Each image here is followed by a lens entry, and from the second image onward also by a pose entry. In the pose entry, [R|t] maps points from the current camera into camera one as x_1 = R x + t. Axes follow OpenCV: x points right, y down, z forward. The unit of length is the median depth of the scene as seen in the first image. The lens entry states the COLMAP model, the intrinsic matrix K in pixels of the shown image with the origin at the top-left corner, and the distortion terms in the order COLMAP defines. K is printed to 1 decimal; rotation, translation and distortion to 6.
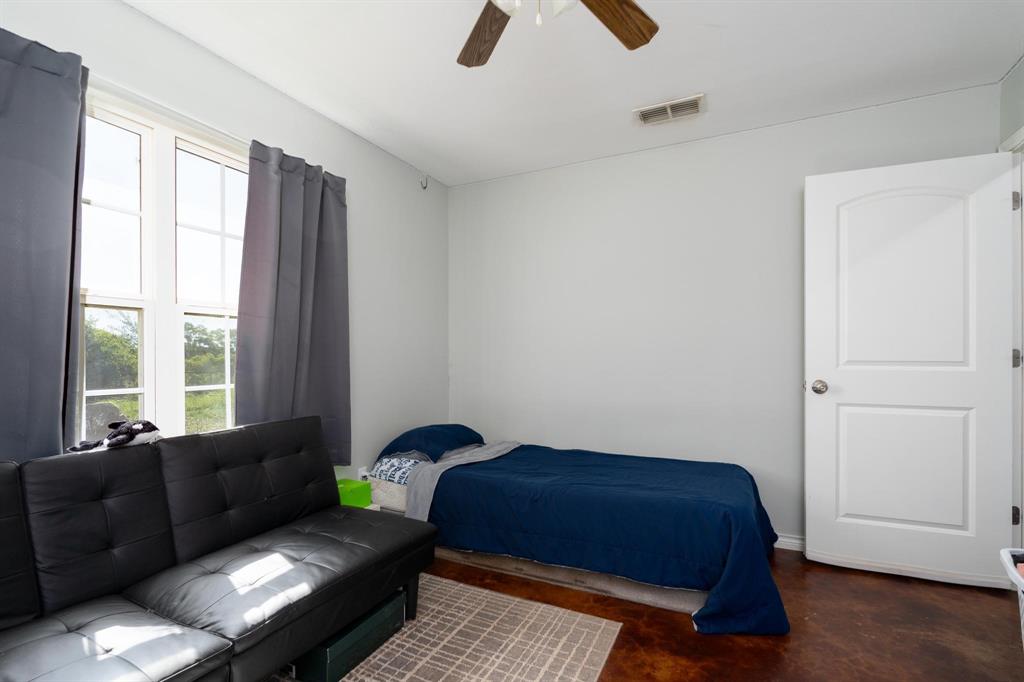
lens RADIAL K [[457.6, 0, 507.3], [0, 457.6, 346.5], [0, 0, 1]] dist [0.001417, 0.000142]
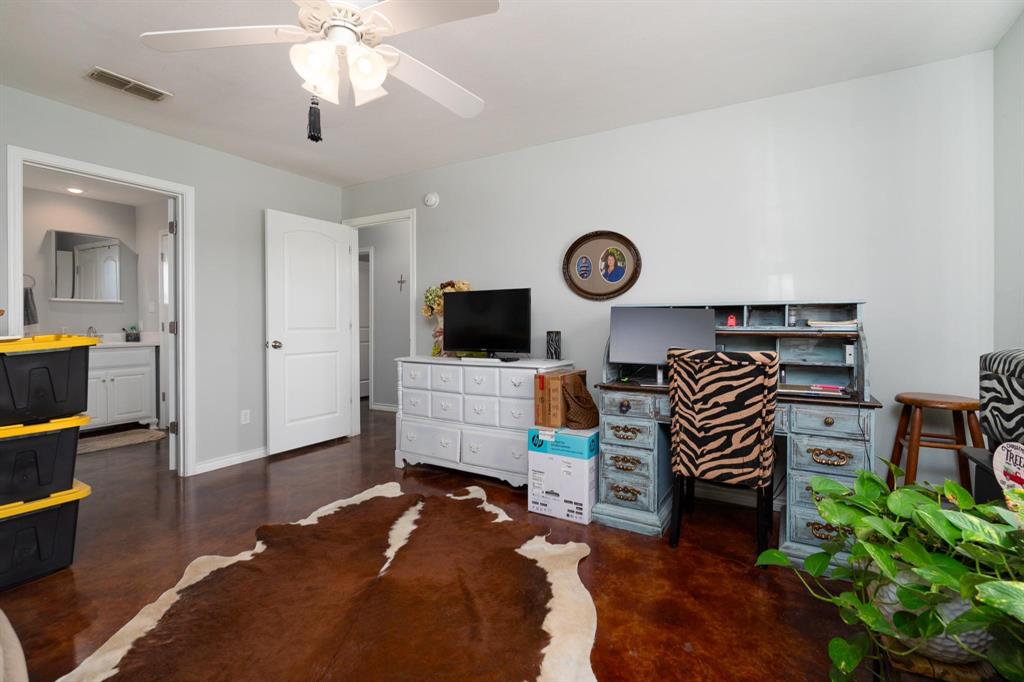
lens RADIAL K [[457.6, 0, 507.3], [0, 457.6, 346.5], [0, 0, 1]] dist [0.001417, 0.000142]
pose [[0.096357, -0.049723, 0.994104, -0.803937], [-0.011741, 0.998625, 0.051088, 0.005212], [-0.995278, -0.016594, 0.095641, 0.063530]]
